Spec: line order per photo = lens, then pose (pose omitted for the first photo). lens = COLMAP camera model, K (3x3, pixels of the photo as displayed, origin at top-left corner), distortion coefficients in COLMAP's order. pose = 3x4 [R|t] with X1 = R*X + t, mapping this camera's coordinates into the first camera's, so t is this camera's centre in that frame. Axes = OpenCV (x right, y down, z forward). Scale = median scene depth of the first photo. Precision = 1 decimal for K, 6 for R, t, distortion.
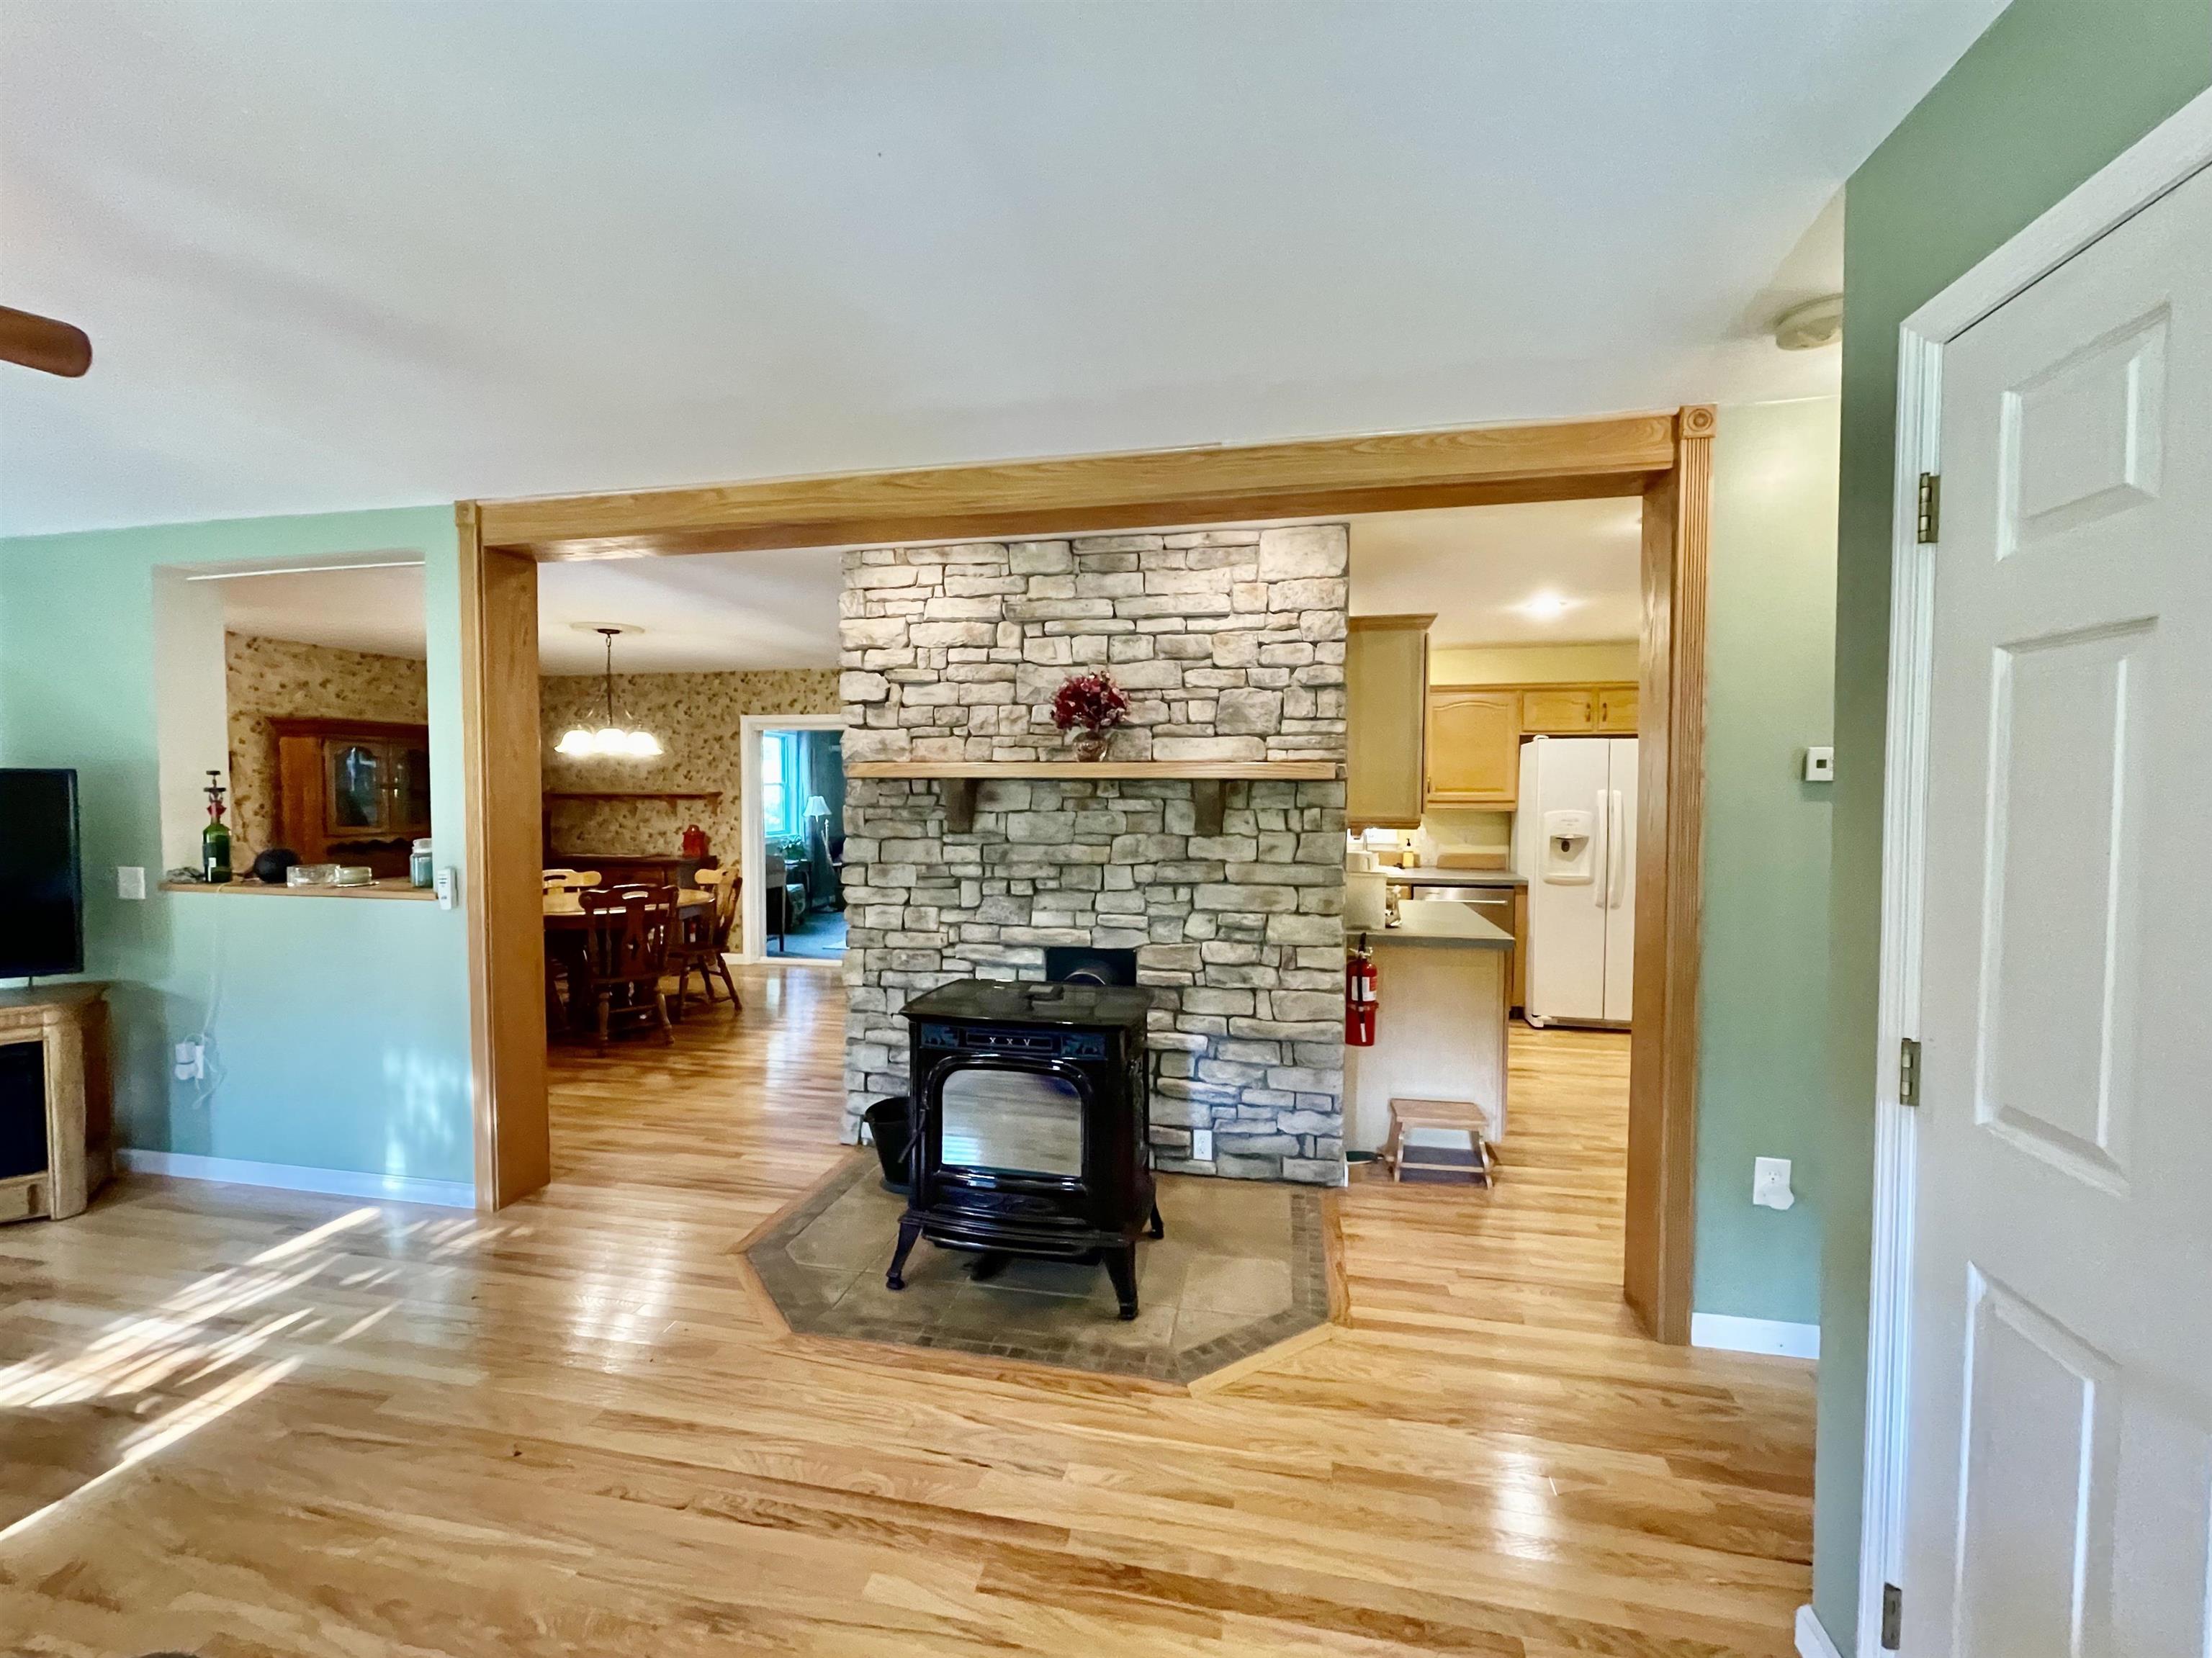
lens RADIAL K [[901.9, 0, 1107.3], [0, 901.9, 820.9], [0, 0, 1]] dist [0.001299, -0.000833]
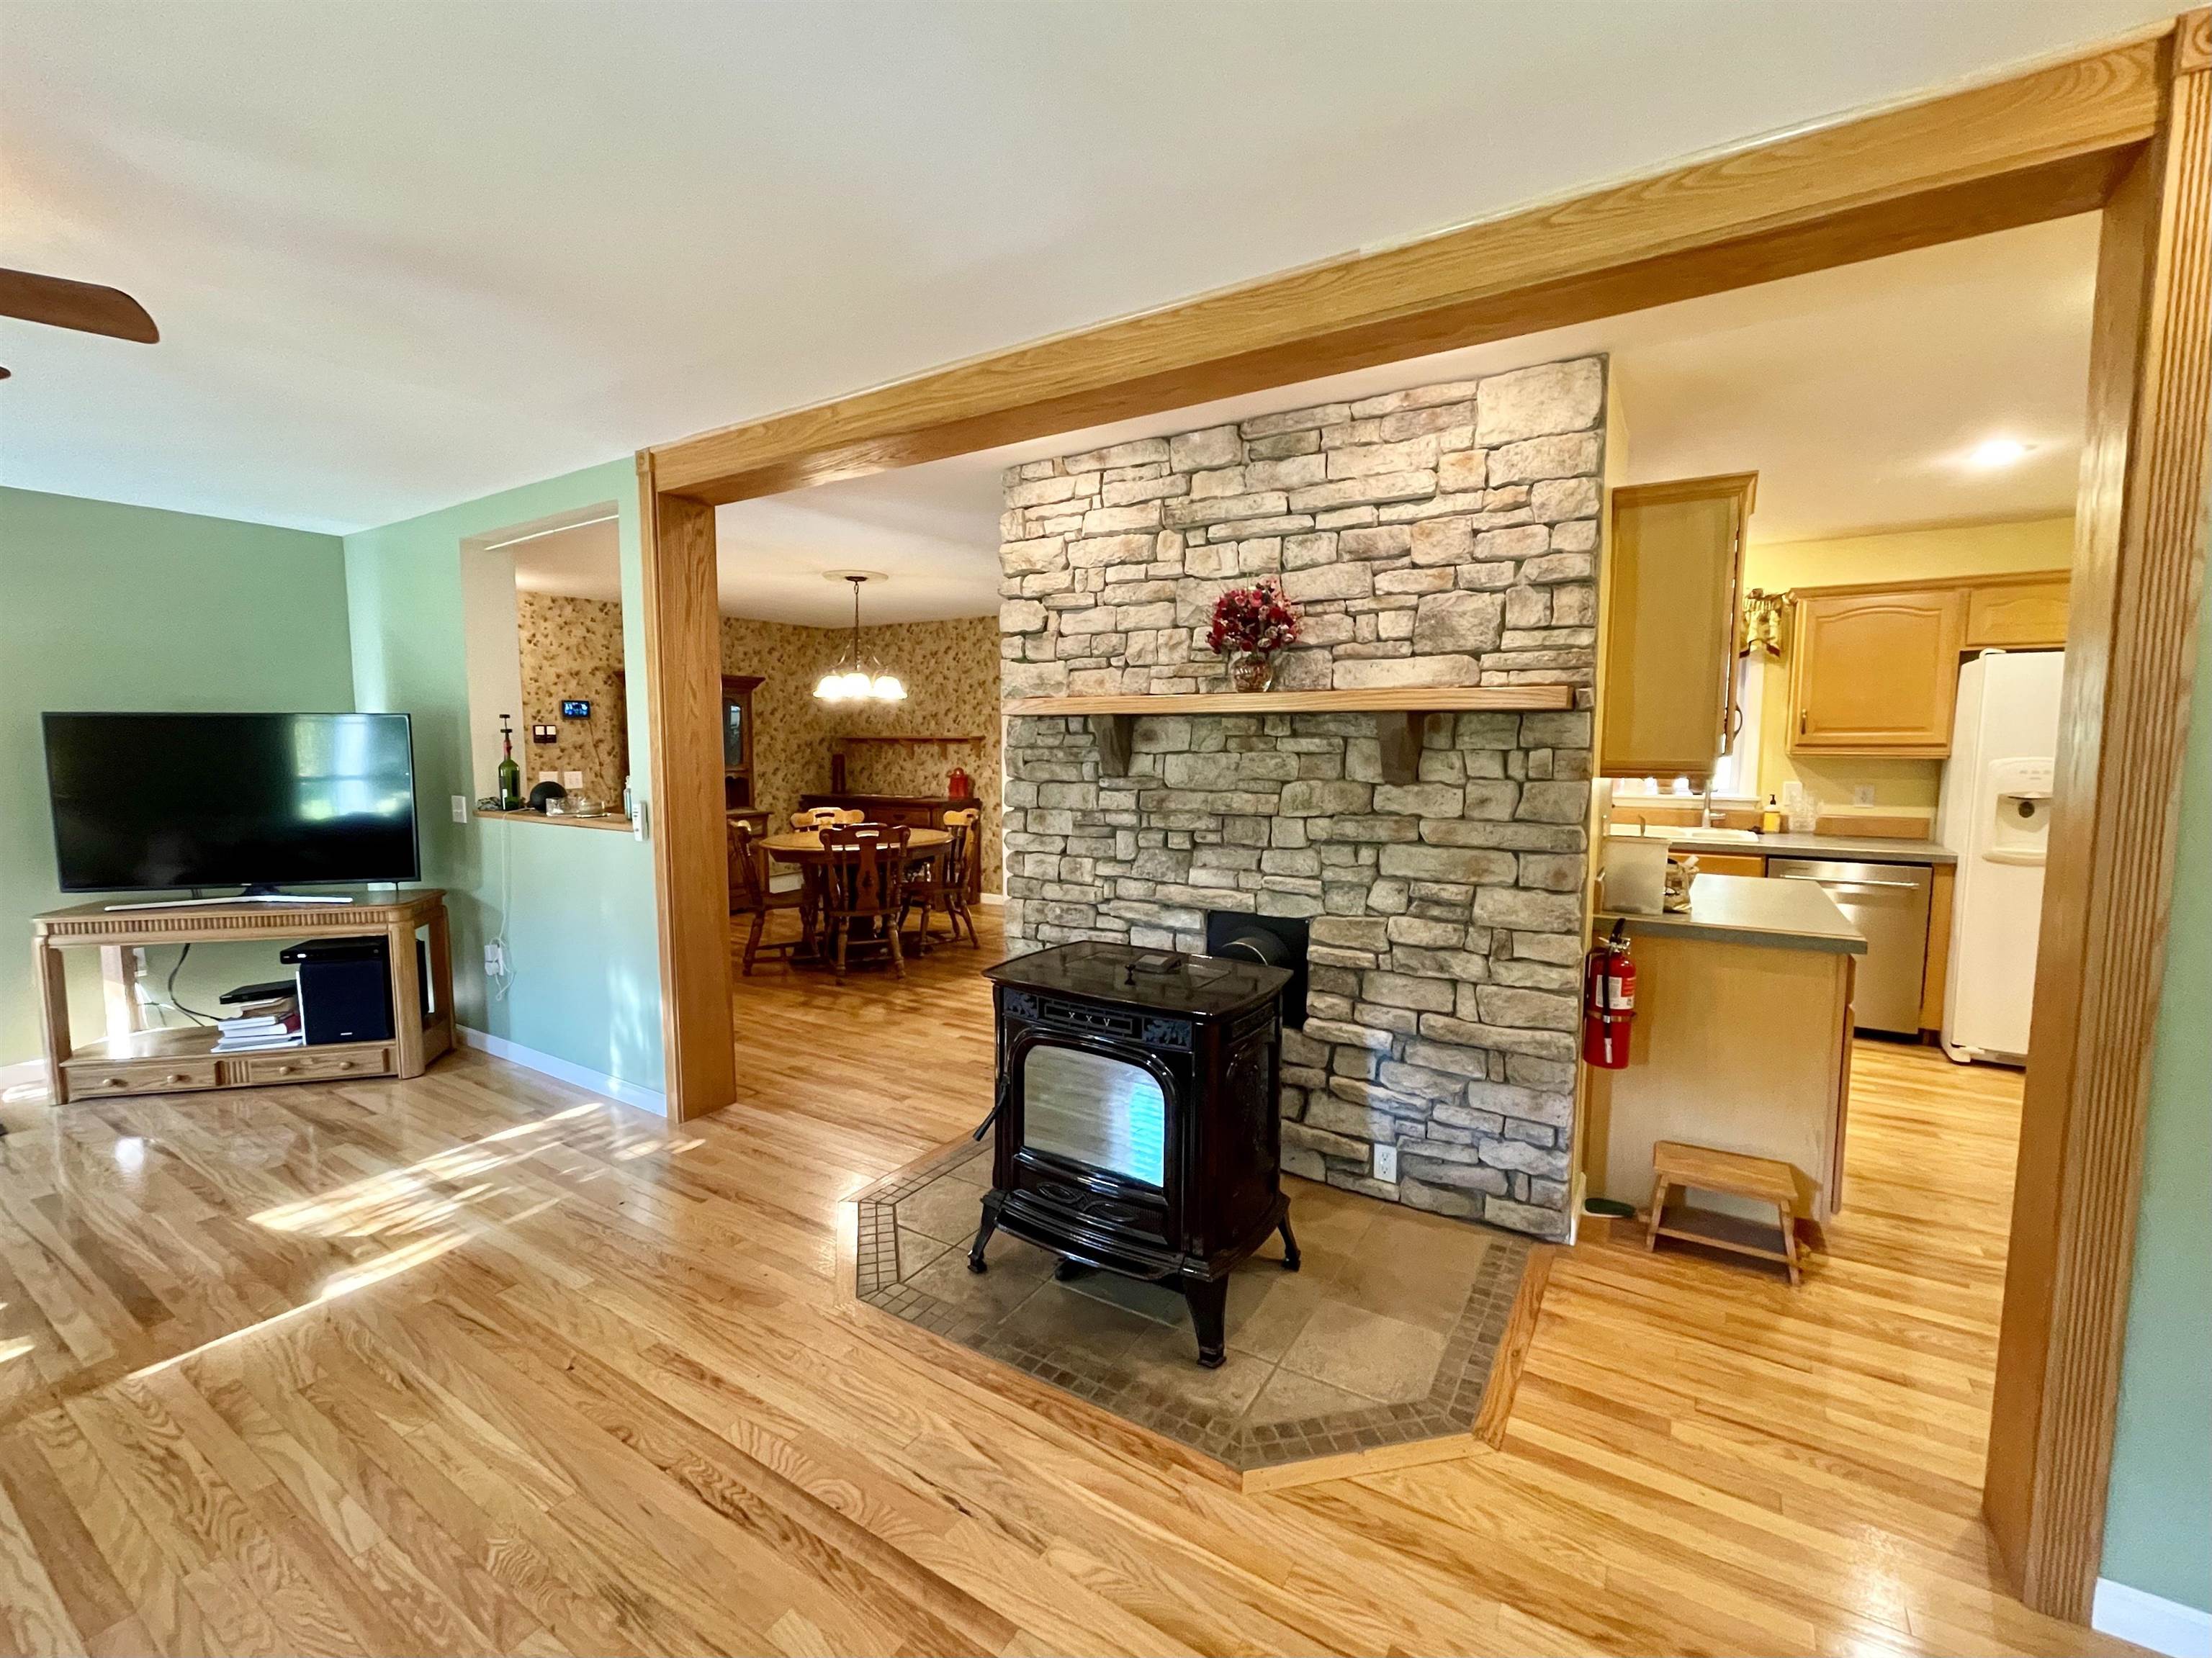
lens RADIAL K [[930.7, 0, 1103.8], [0, 930.7, 822.6], [0, 0, 1]] dist [-0.002383, 0.000005]
pose [[0.937140, 0.030064, -0.347656, 0.150662], [-0.010050, 0.998194, 0.059230, 0.004721], [0.348809, -0.052013, 0.935750, 0.139750]]
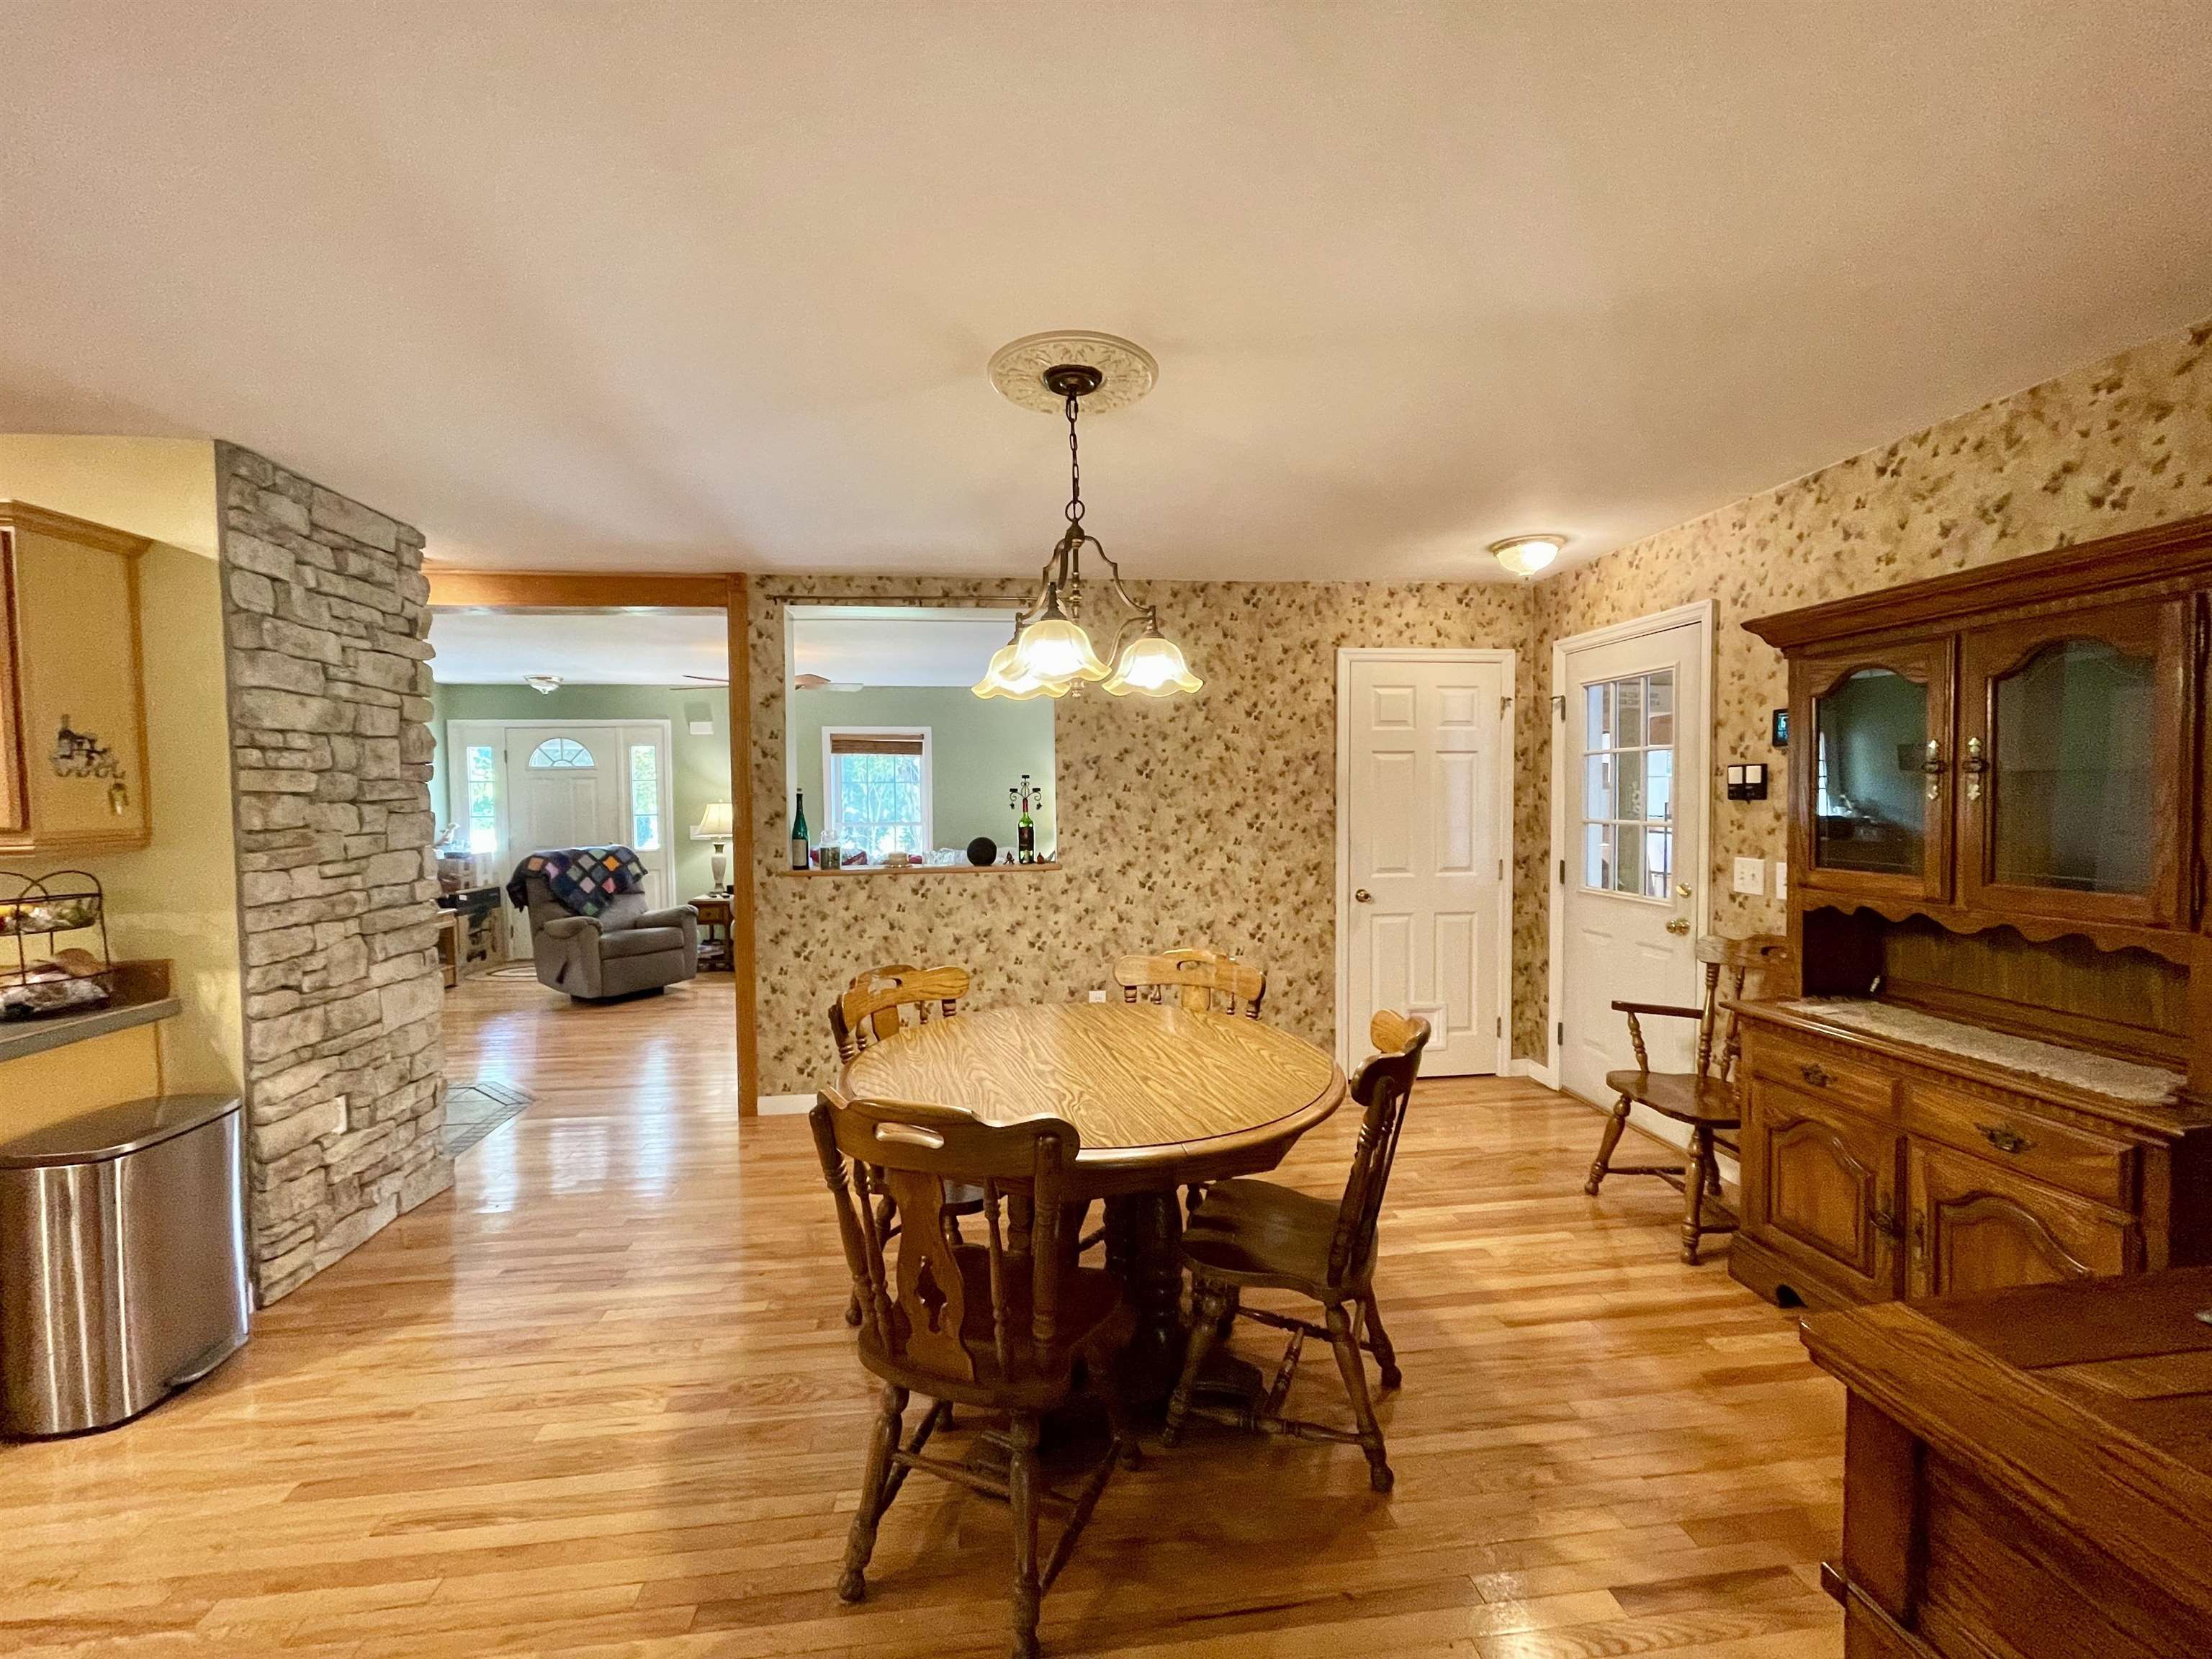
lens RADIAL K [[891.7, 0, 1102.1], [0, 891.7, 824.9], [0, 0, 1]] dist [-0.000981, -0.000139]
pose [[-0.949429, 0.019897, -0.313351, -0.692193], [-0.000804, 0.997833, 0.065796, -0.067669], [0.313981, 0.062721, -0.947355, 2.198868]]
